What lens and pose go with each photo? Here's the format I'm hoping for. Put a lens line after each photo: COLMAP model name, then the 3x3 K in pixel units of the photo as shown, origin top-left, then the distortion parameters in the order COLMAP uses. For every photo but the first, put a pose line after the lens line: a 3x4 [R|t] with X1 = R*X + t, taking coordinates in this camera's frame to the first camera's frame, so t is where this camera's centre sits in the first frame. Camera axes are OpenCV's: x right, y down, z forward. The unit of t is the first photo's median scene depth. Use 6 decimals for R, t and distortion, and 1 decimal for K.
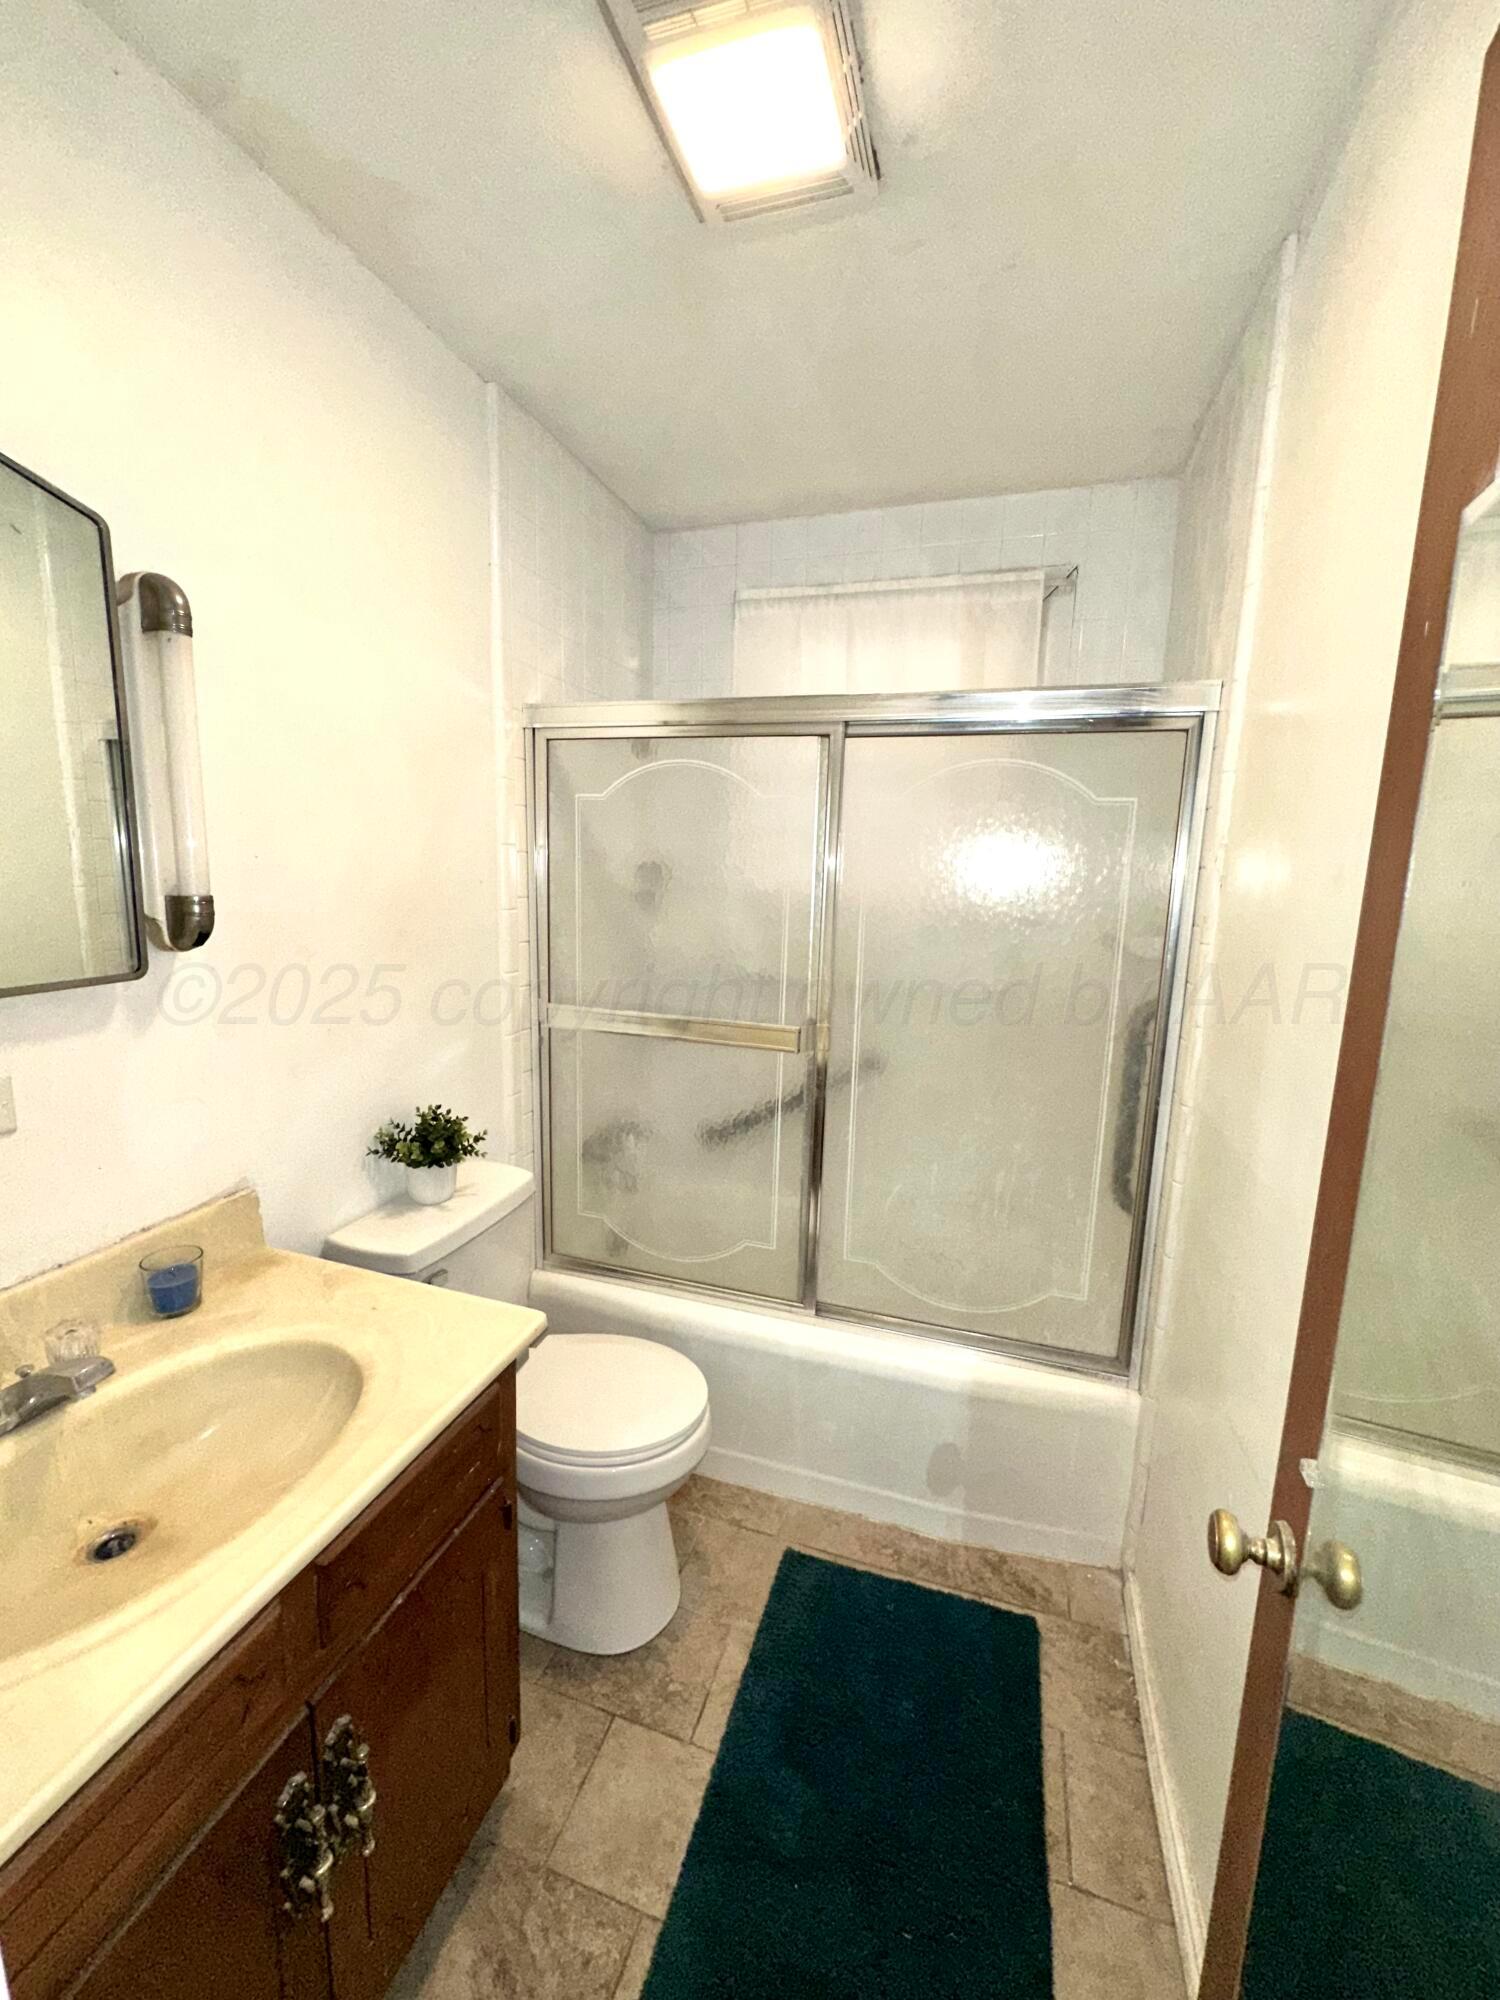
lens RADIAL K [[796.7, 0, 744.8], [0, 796.7, 1000.0], [0, 0, 1]] dist [-0.005052, 0.000513]
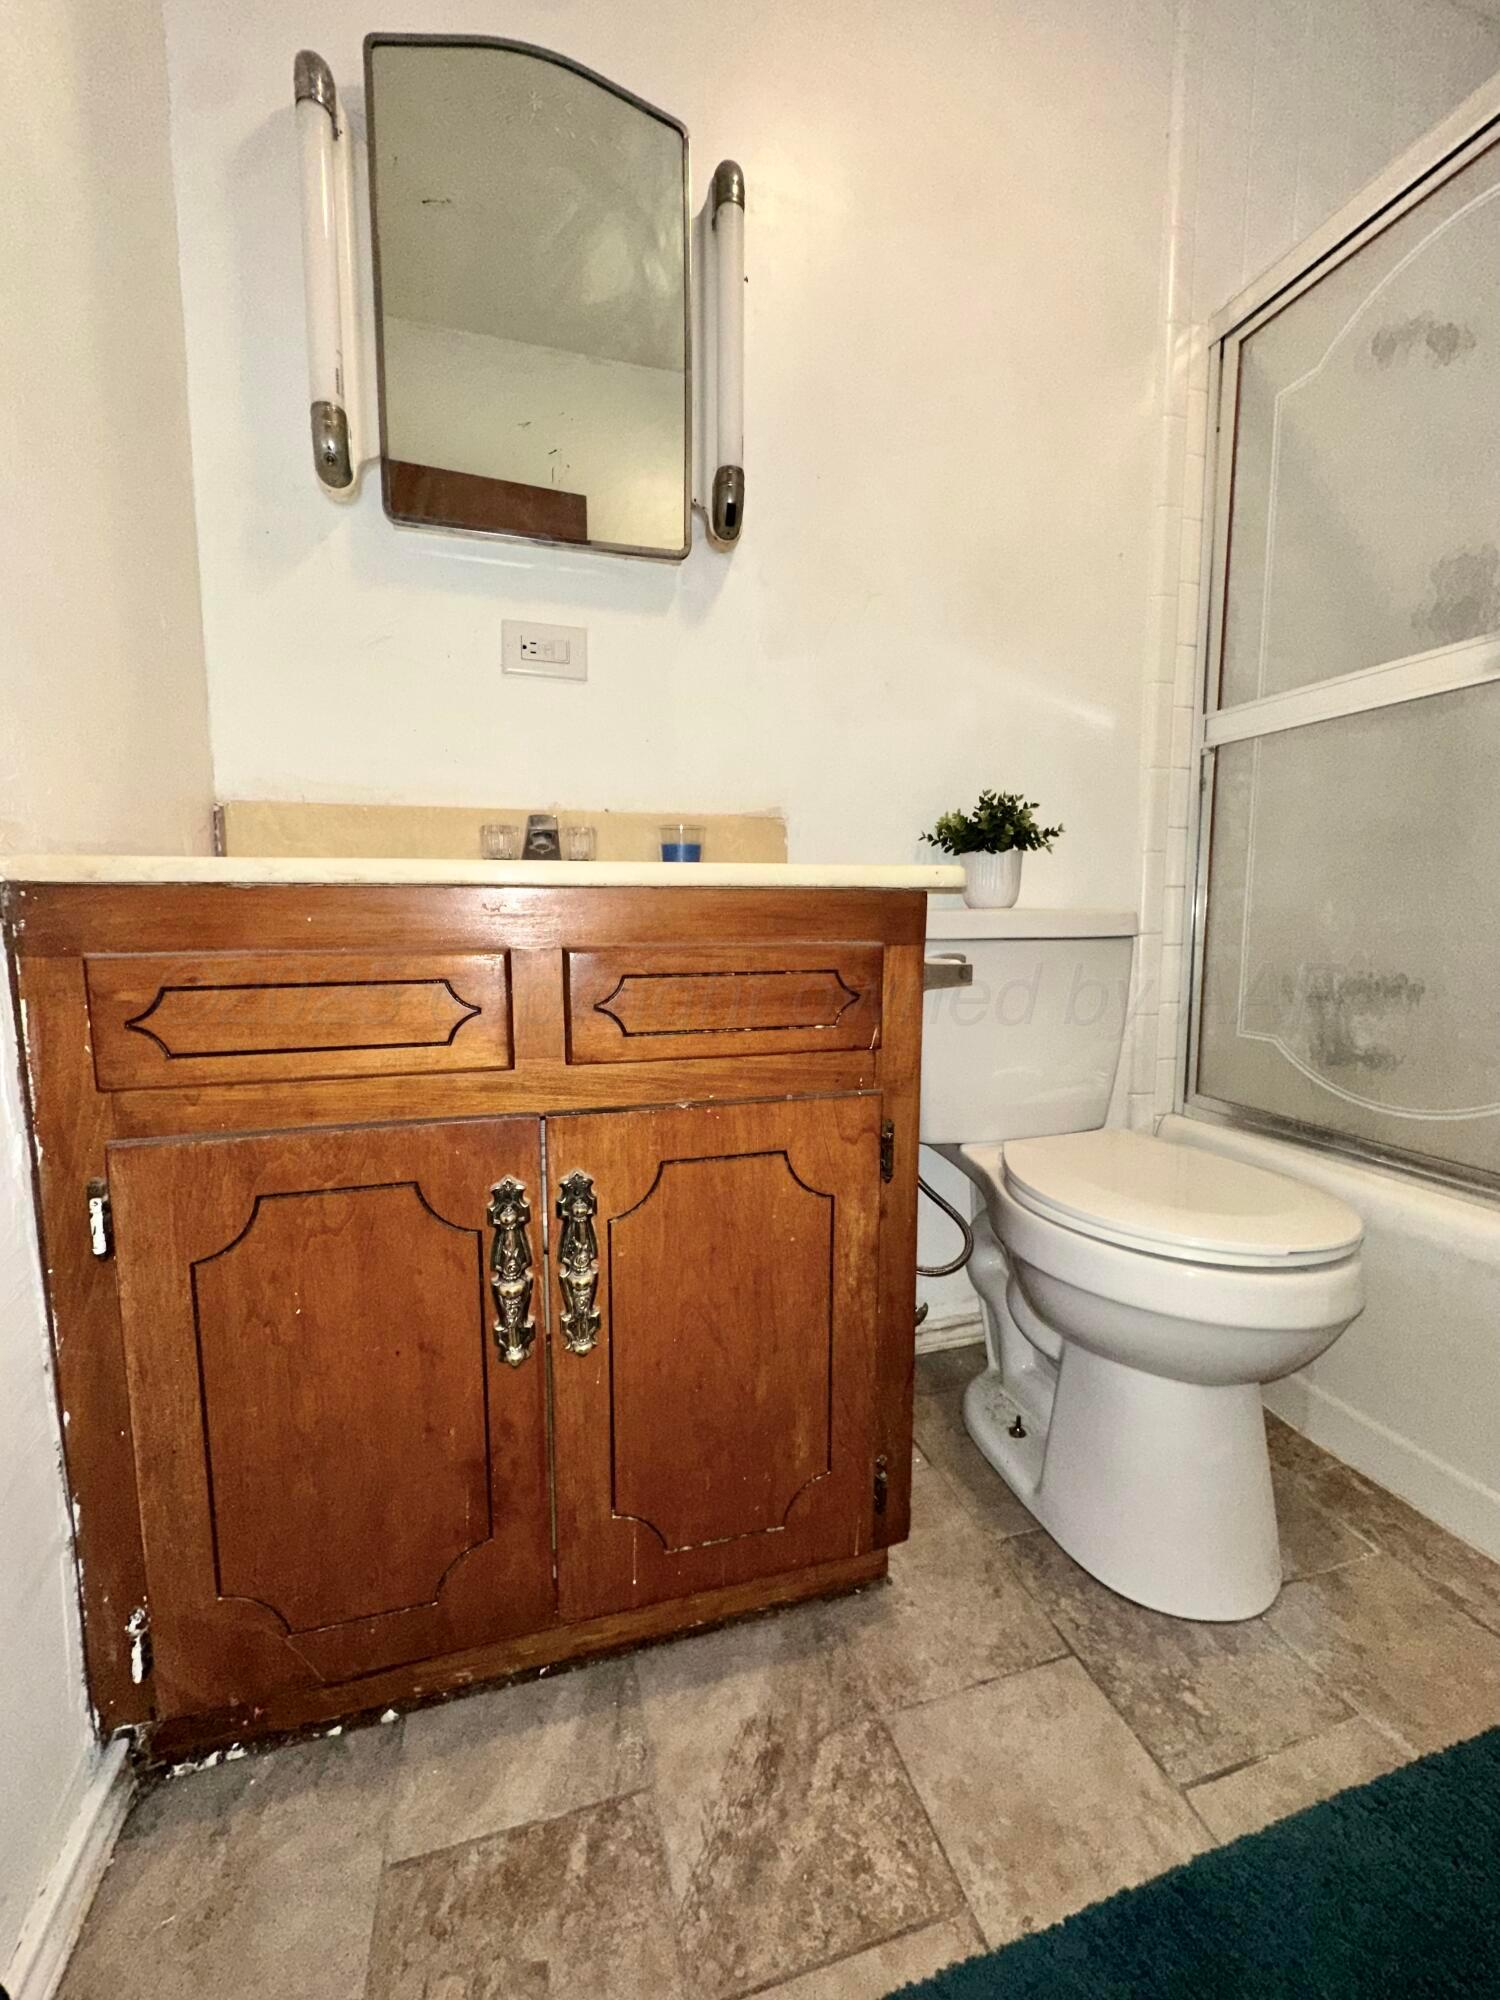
lens RADIAL K [[796.7, 0, 749.2], [0, 796.7, 998.3], [0, 0, 1]] dist [-0.005052, 0.000513]
pose [[0.563356, 0.057351, -0.824221, 0.171749], [-0.121514, 0.992491, -0.013995, 0.441333], [0.817230, 0.108038, 0.566095, 0.396327]]
